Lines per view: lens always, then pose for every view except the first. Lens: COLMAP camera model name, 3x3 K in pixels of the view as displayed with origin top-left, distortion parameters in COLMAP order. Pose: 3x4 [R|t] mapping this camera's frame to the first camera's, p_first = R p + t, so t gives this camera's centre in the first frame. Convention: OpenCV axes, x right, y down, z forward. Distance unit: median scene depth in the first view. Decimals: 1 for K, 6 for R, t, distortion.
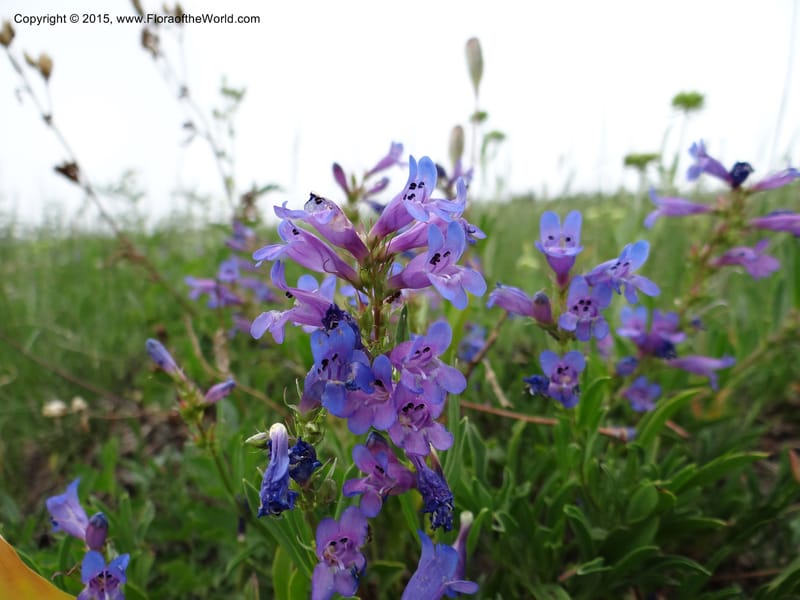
lens RADIAL K [[593.2, 0, 395.6], [0, 593.2, 302.0], [0, 0, 1]] dist [-0.006297, -0.004892]
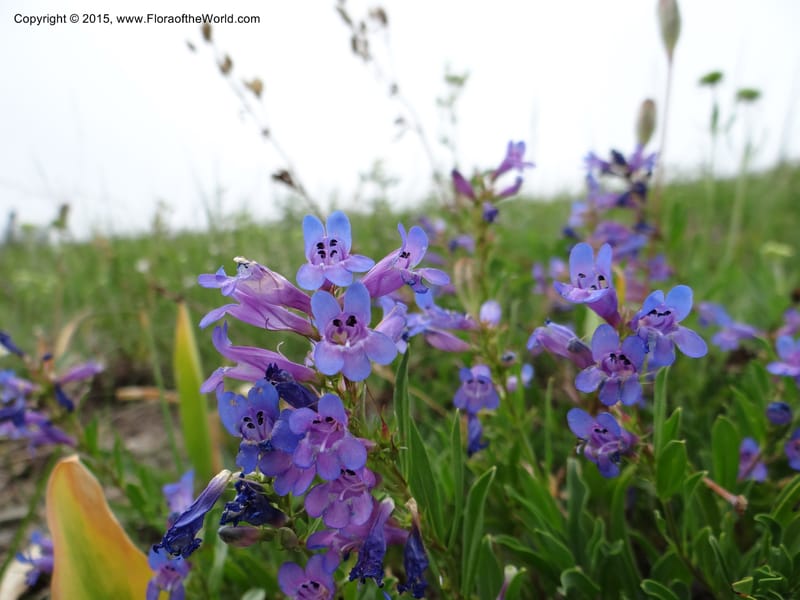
lens RADIAL K [[593.2, 0, 403.7], [0, 593.2, 302.8], [0, 0, 1]] dist [-0.006297, -0.004892]
pose [[0.906057, 0.031575, -0.421975, 0.240633], [-0.011357, 0.998667, 0.050341, -0.066516], [0.423002, -0.040820, 0.905209, 0.093544]]
